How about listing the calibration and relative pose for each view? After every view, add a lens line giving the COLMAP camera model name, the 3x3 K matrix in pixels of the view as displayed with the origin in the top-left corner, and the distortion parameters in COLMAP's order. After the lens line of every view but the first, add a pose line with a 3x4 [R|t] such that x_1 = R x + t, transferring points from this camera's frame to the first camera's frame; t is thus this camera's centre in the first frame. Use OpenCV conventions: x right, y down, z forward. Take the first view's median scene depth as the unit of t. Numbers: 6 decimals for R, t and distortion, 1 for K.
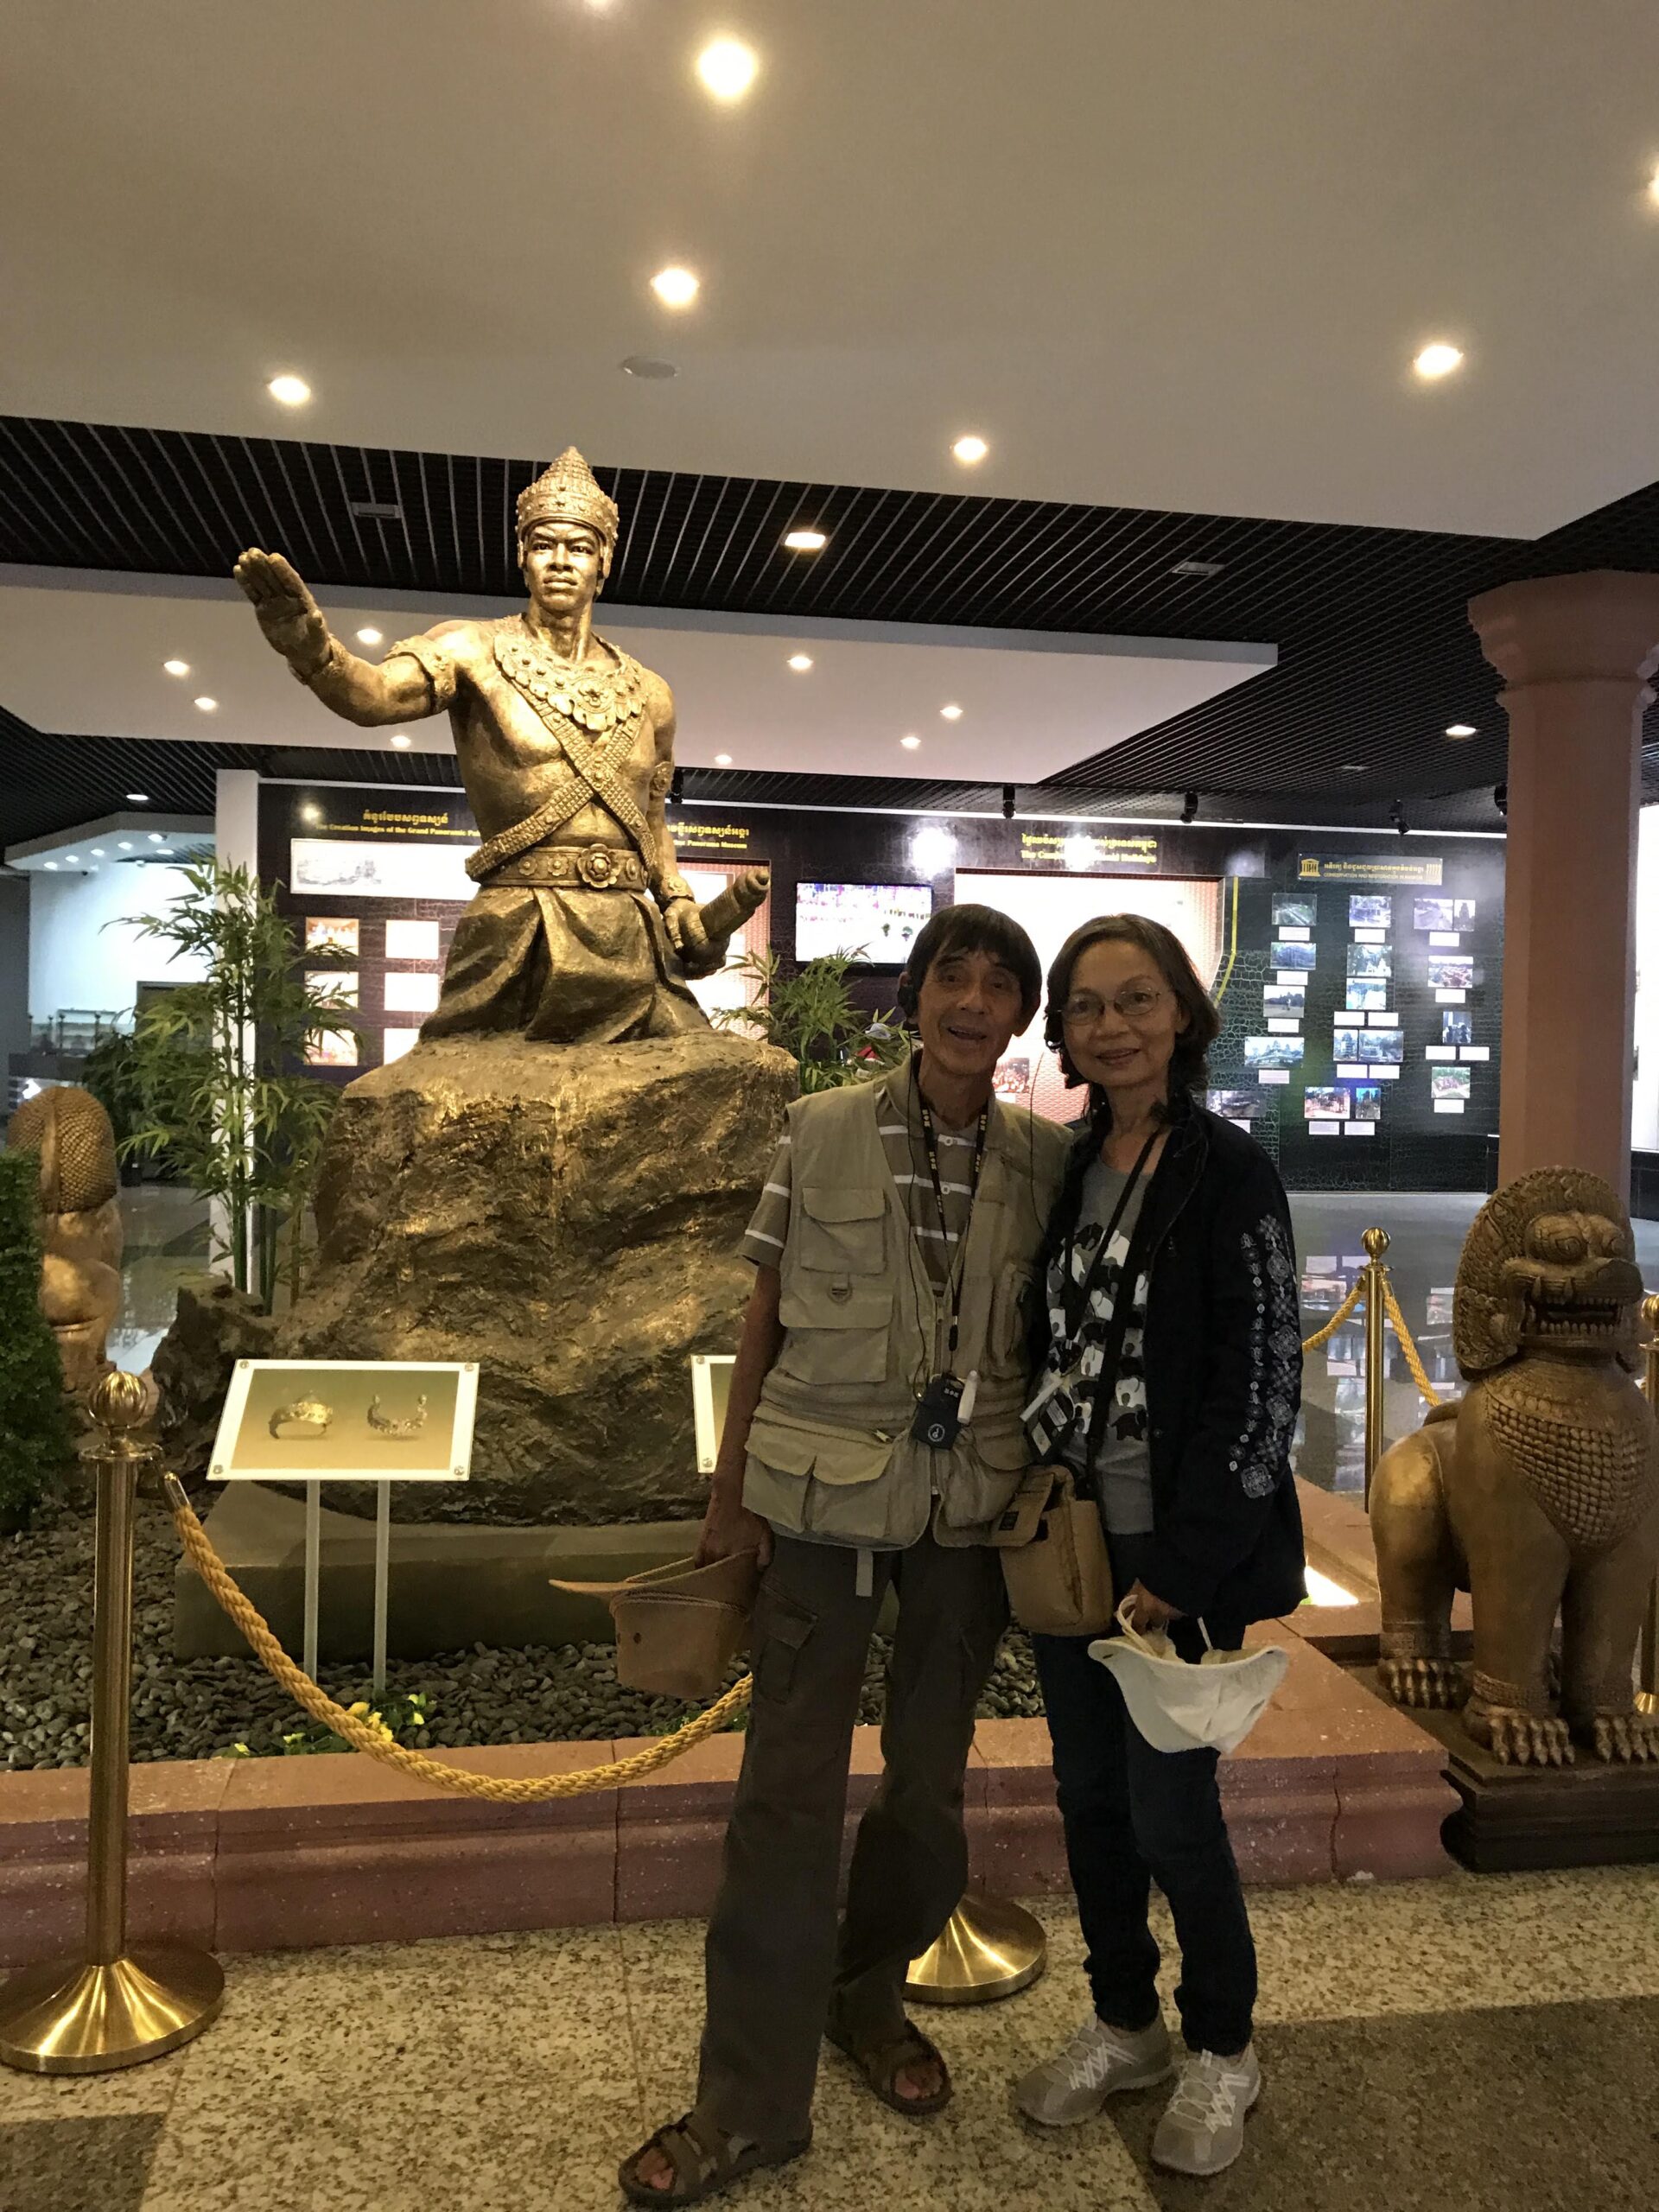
lens RADIAL K [[1812.8, 0, 833.0], [0, 1812.8, 1087.9], [0, 0, 1]] dist [0.024714, -0.001101]
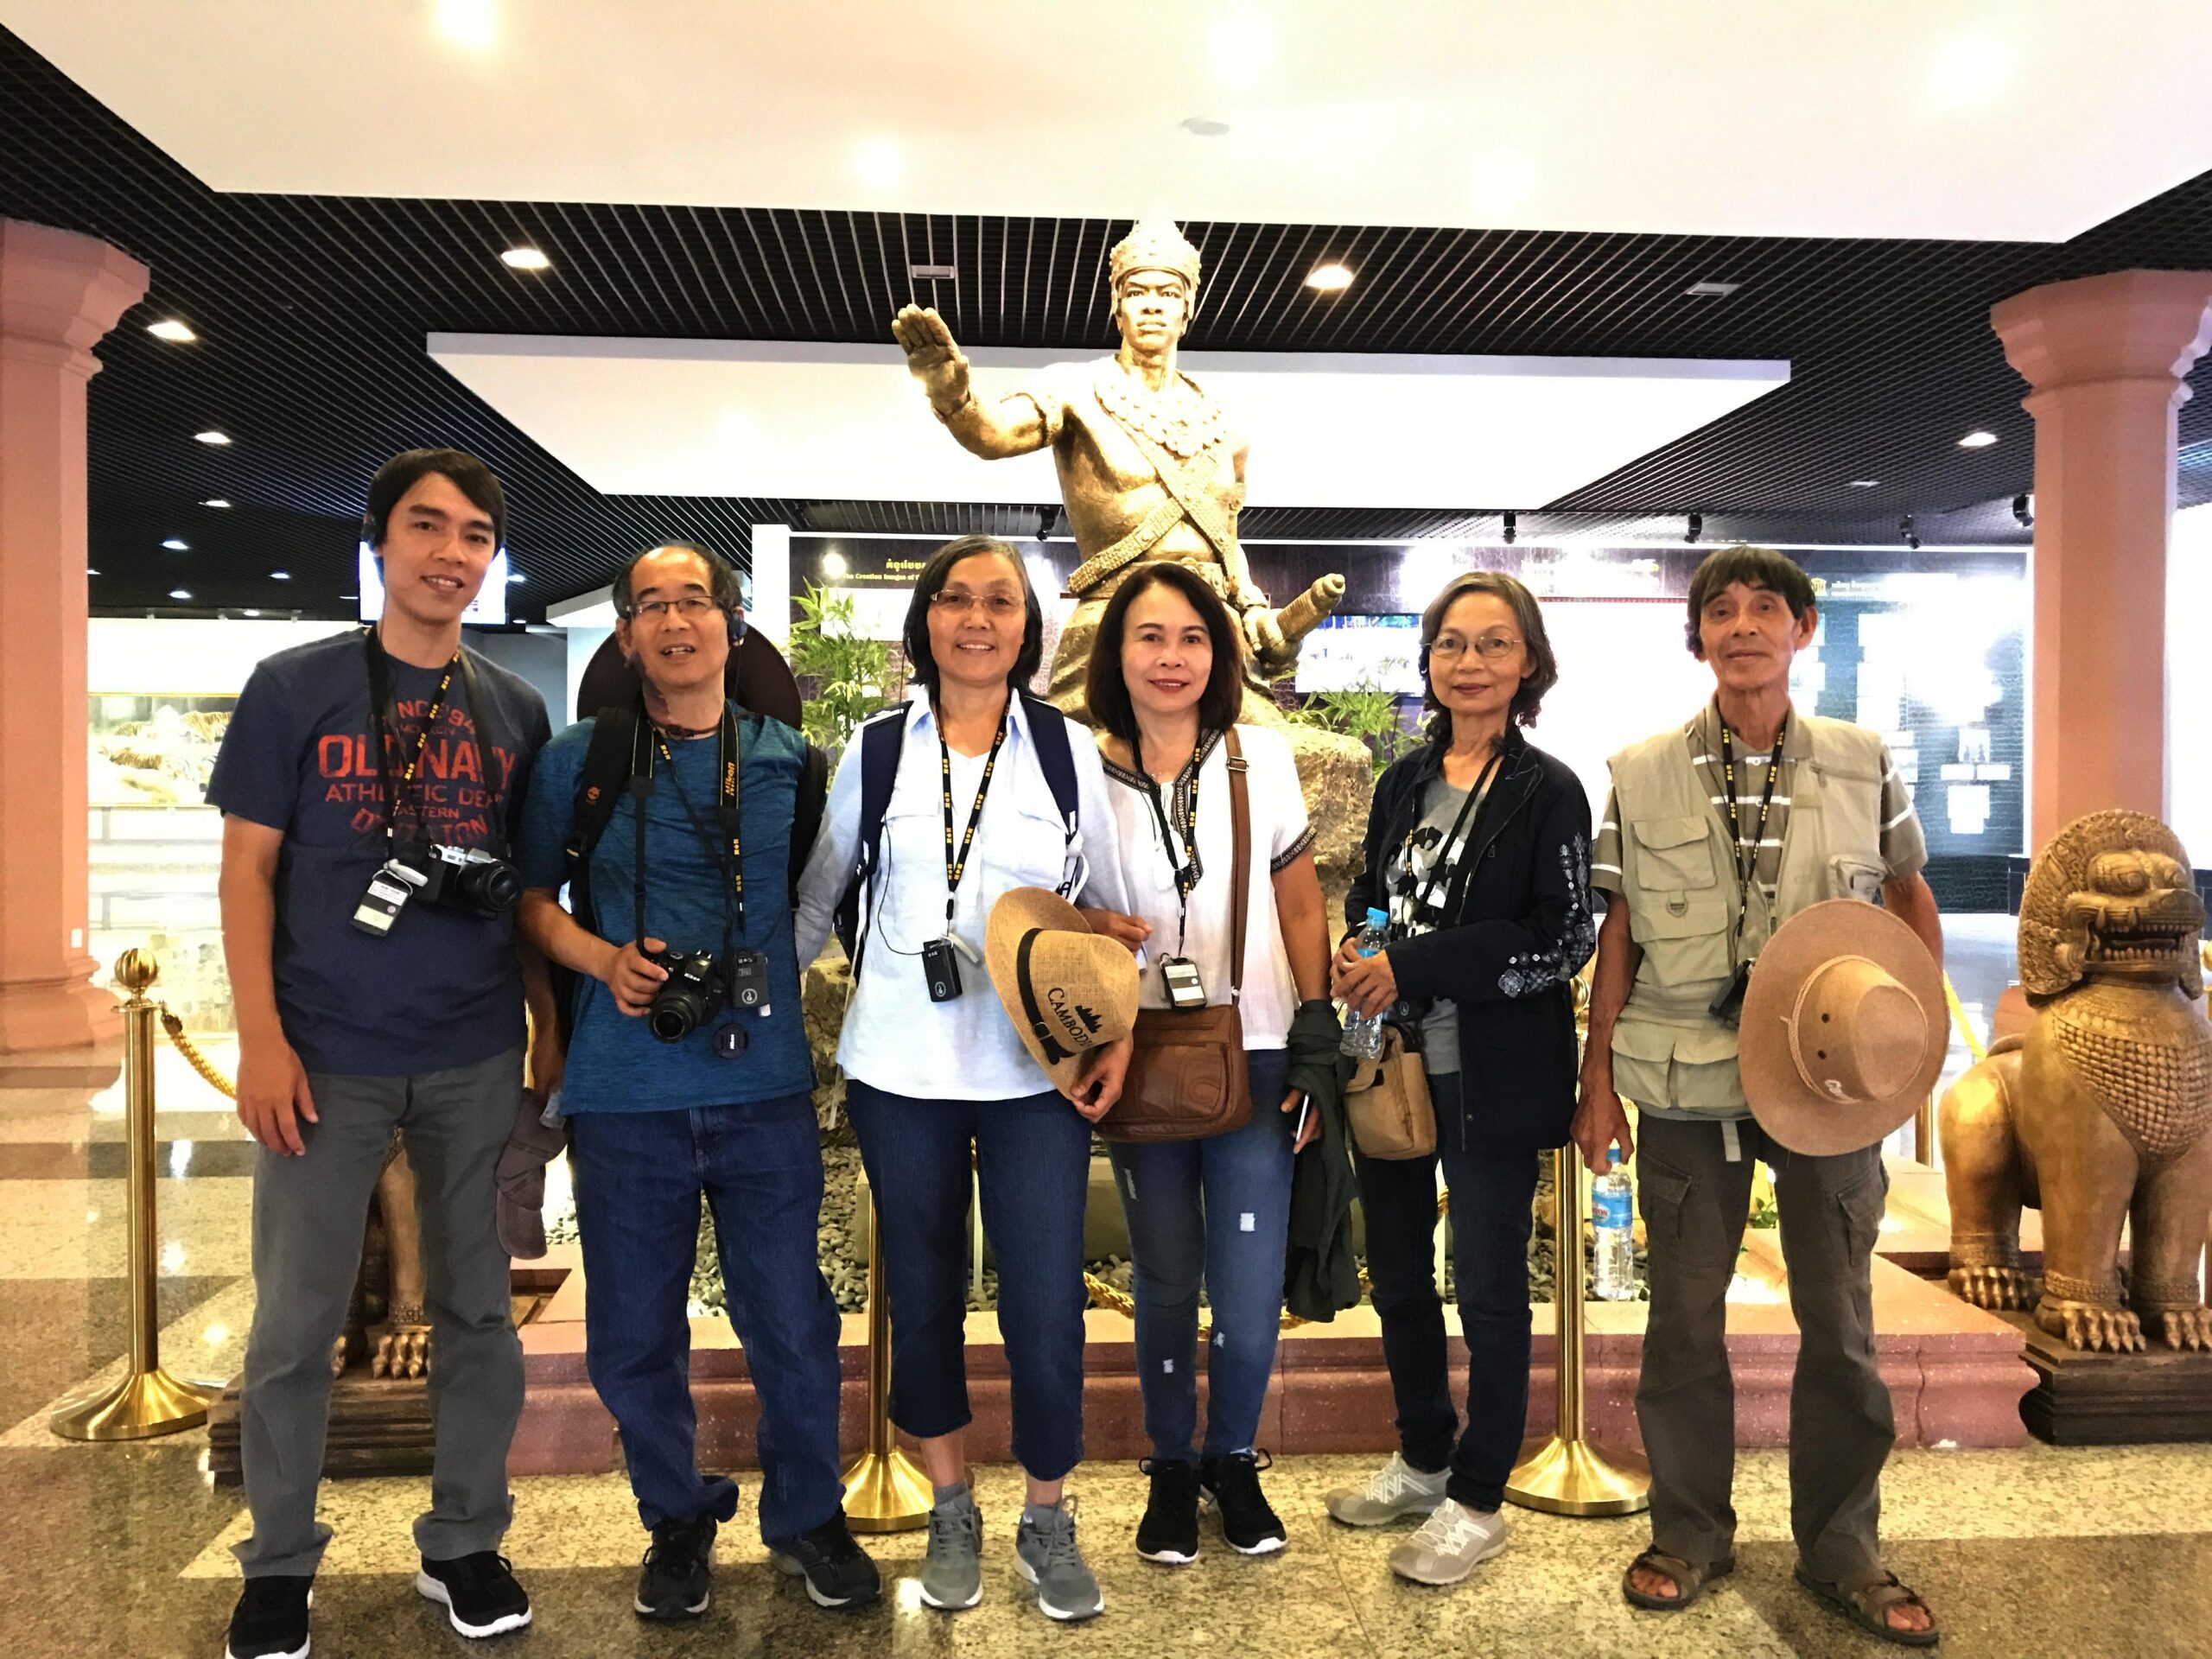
lens RADIAL K [[1812.8, 0, 1098.4], [0, 1812.8, 821.2], [0, 0, 1]] dist [0.024714, -0.001101]
pose [[0.993479, -0.014258, -0.113124, -0.061211], [0.013411, 0.999876, -0.008242, 0.036117], [0.113227, 0.006671, 0.993547, -0.112382]]
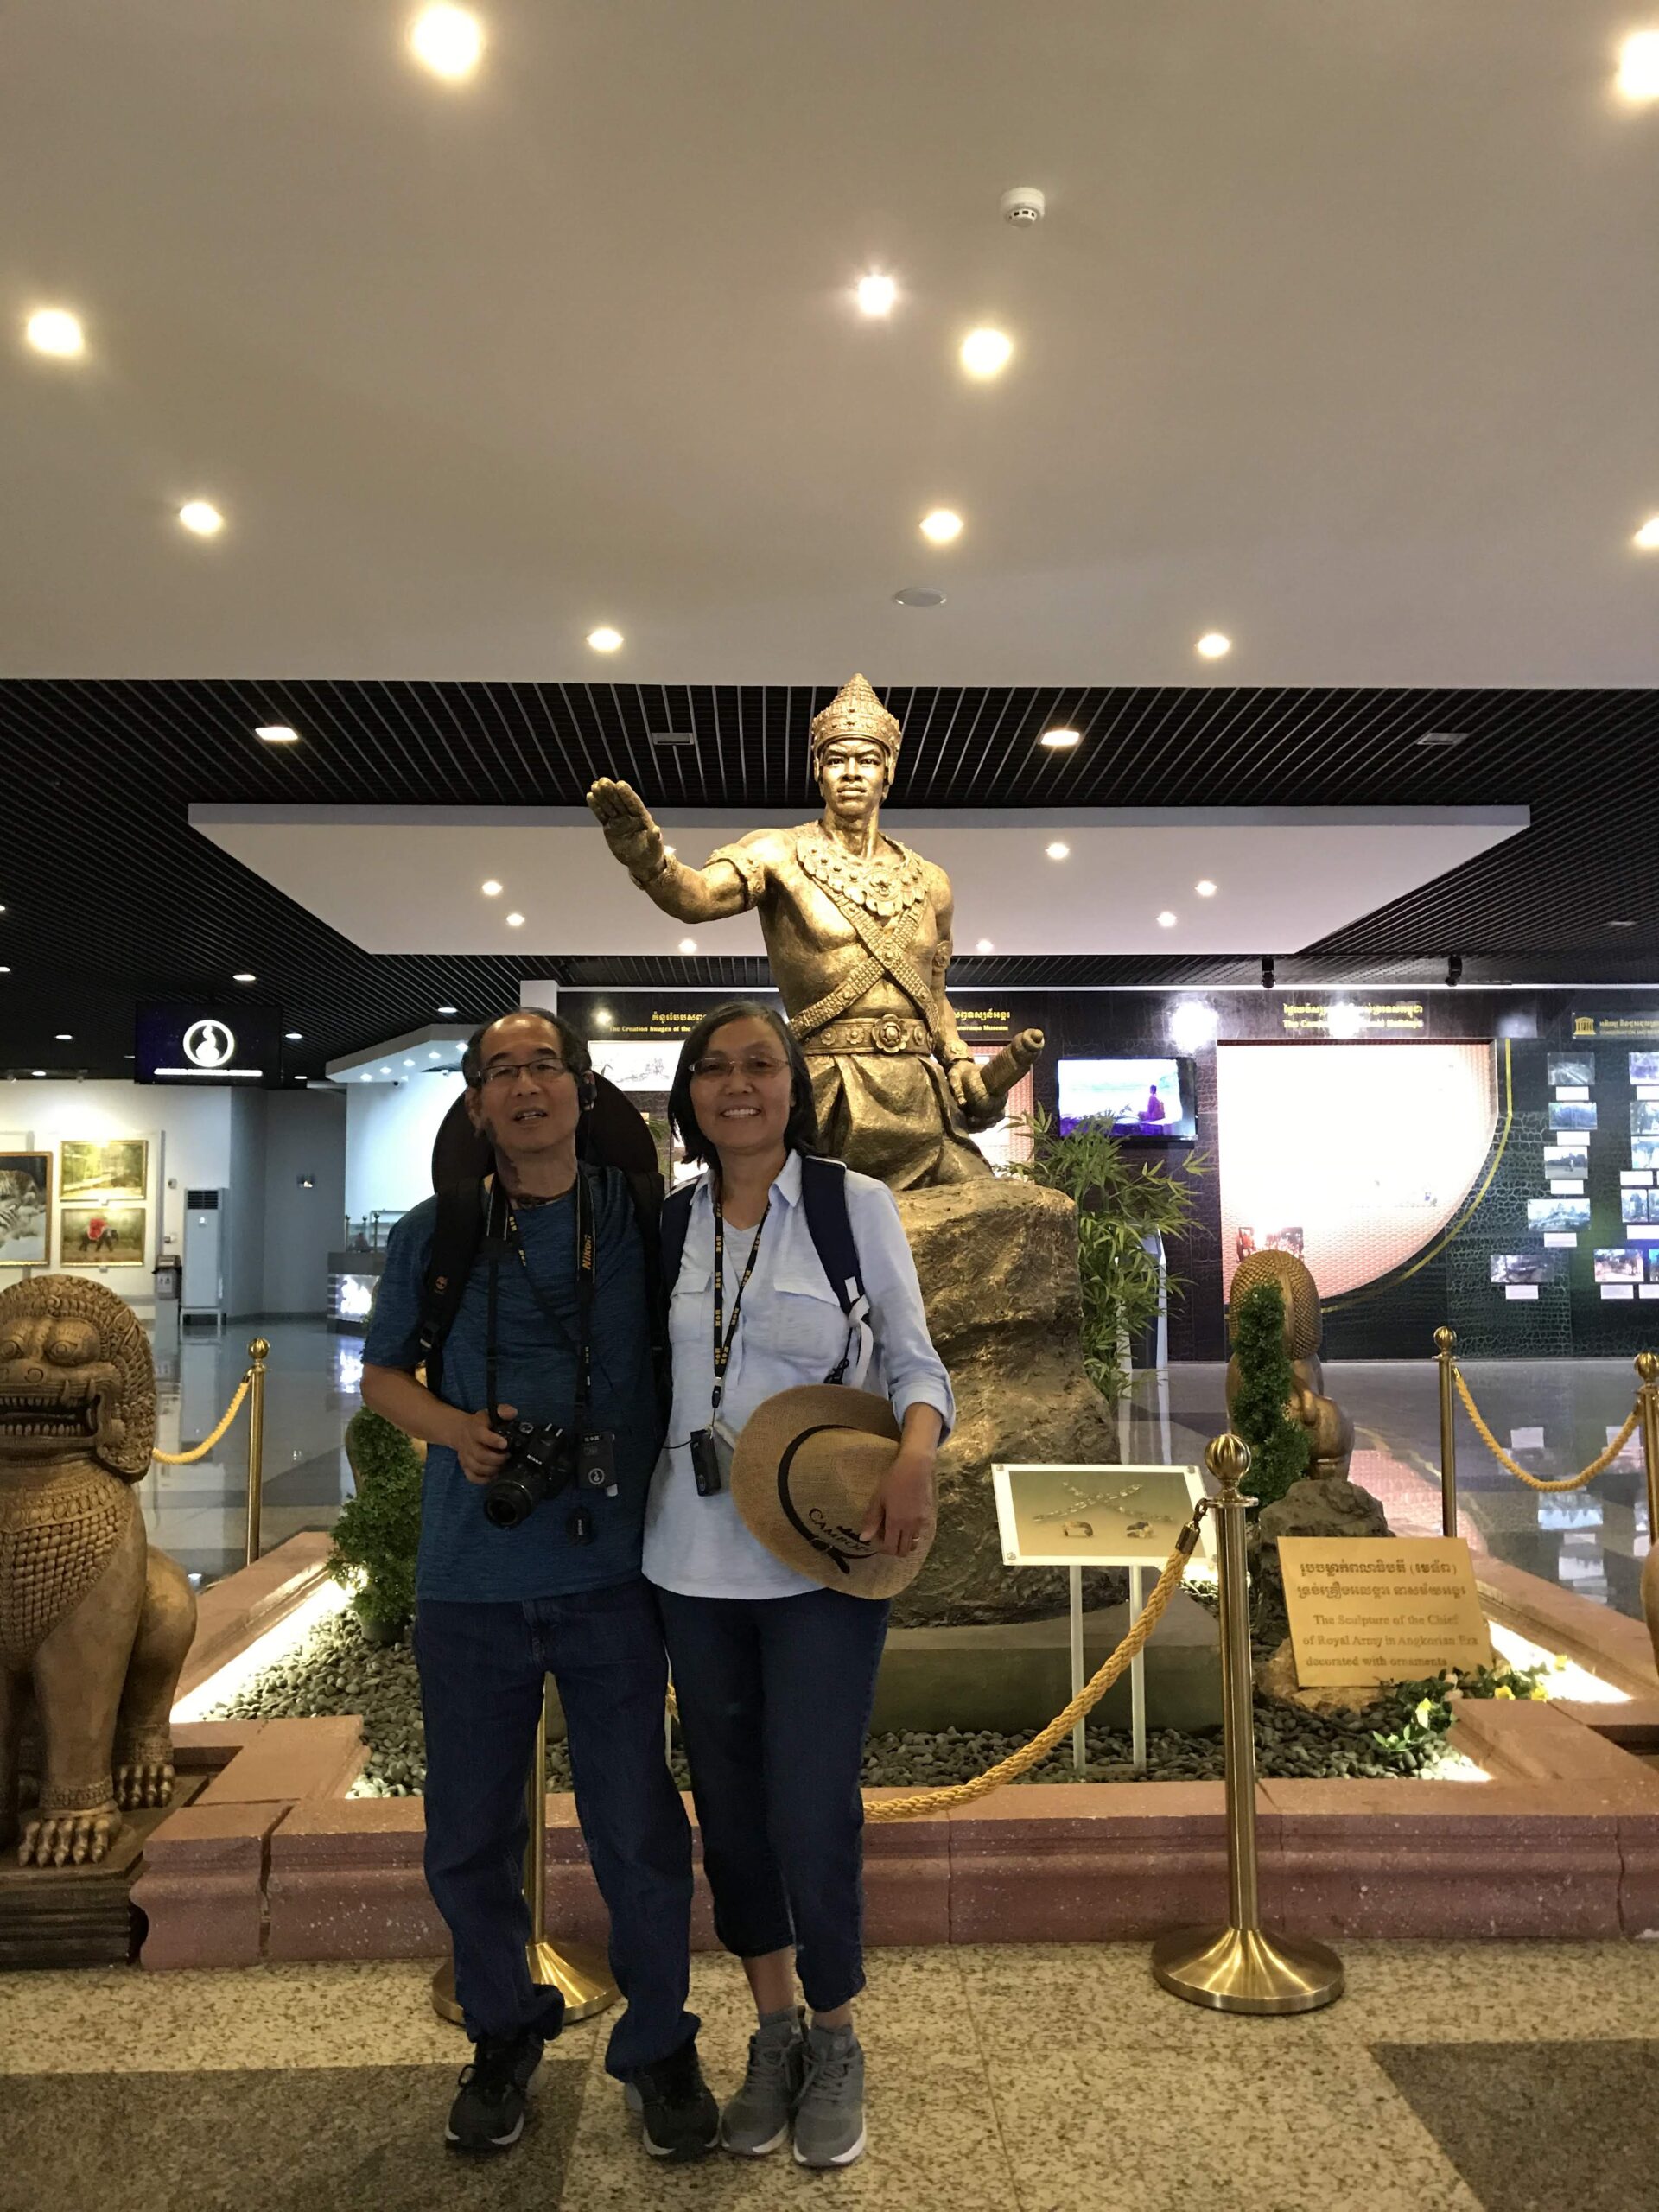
lens RADIAL K [[1810.1, 0, 836.5], [0, 1810.1, 1103.2], [0, 0, 1]] dist [0.078541, -0.088794]
pose [[0.989308, -0.037961, -0.140813, -0.005954], [0.024178, 0.994860, -0.098333, 0.030354], [0.143822, 0.093877, 0.985141, -0.110975]]
